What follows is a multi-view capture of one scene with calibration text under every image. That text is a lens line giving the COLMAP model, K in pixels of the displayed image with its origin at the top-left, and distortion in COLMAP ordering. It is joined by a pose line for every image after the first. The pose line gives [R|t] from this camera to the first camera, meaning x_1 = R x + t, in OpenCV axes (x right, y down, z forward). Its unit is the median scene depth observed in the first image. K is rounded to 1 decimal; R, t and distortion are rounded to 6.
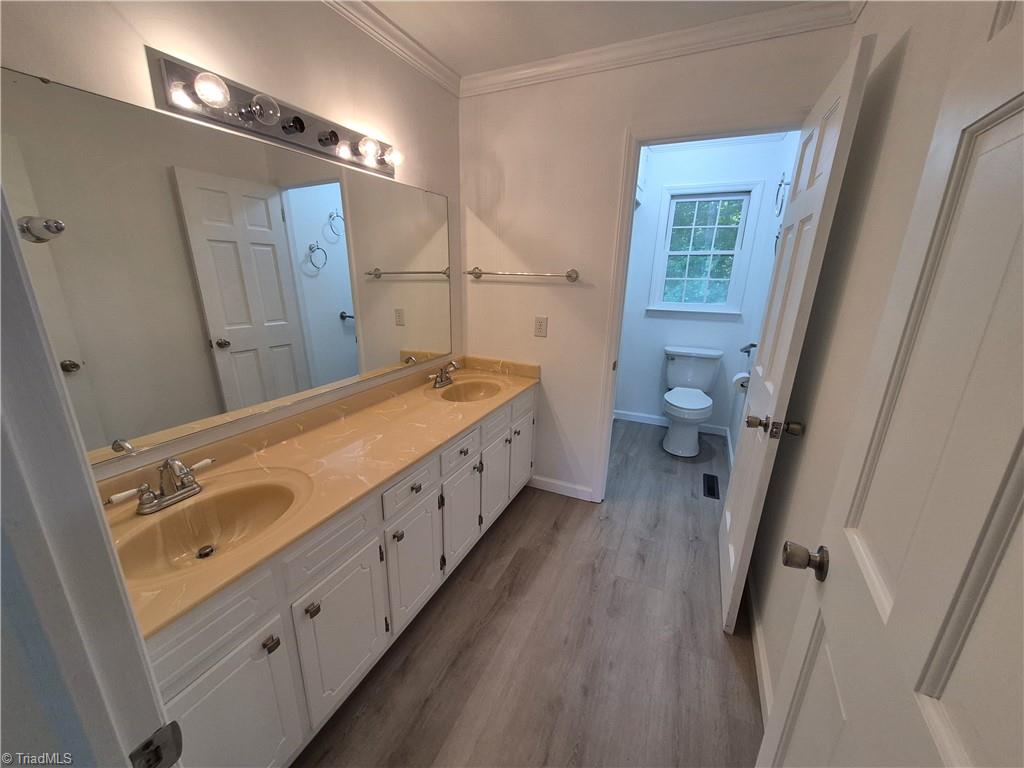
lens RADIAL K [[401.9, 0, 505.5], [0, 401.9, 387.2], [0, 0, 1]] dist [0.006505, -0.001587]
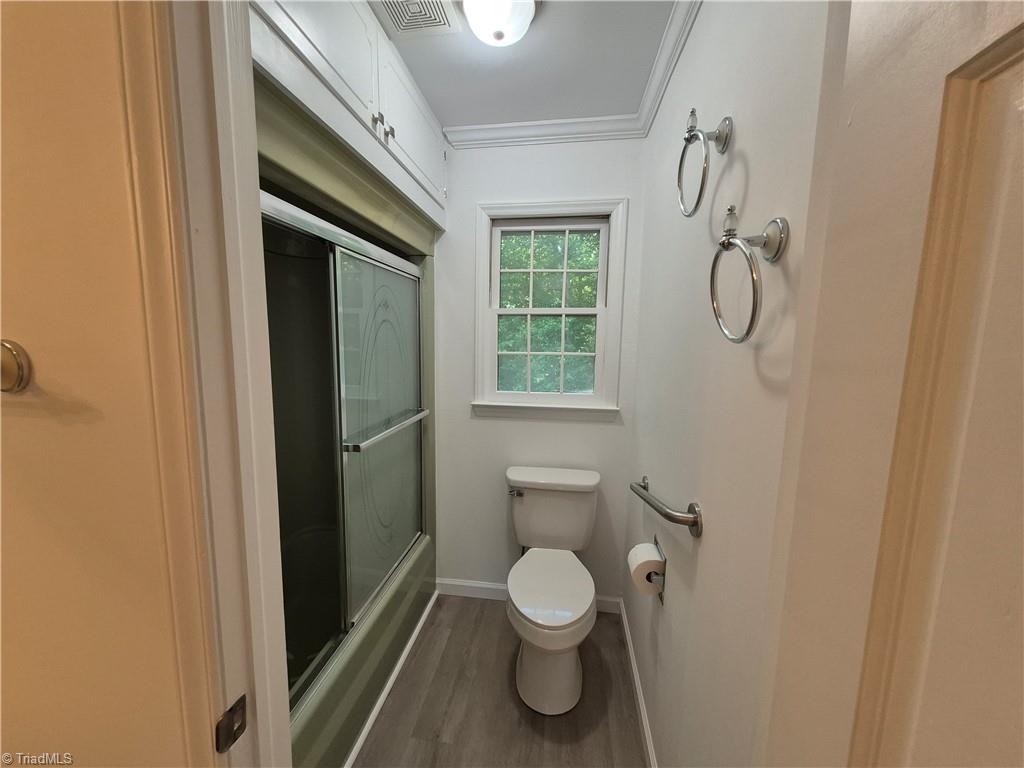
lens RADIAL K [[401.9, 0, 514.8], [0, 401.9, 386.4], [0, 0, 1]] dist [0.006505, -0.001587]
pose [[0.950704, -0.038426, 0.307711, 0.246622], [0.087315, 0.985316, -0.146726, -0.137702], [-0.297554, 0.166361, 0.940099, 0.462107]]
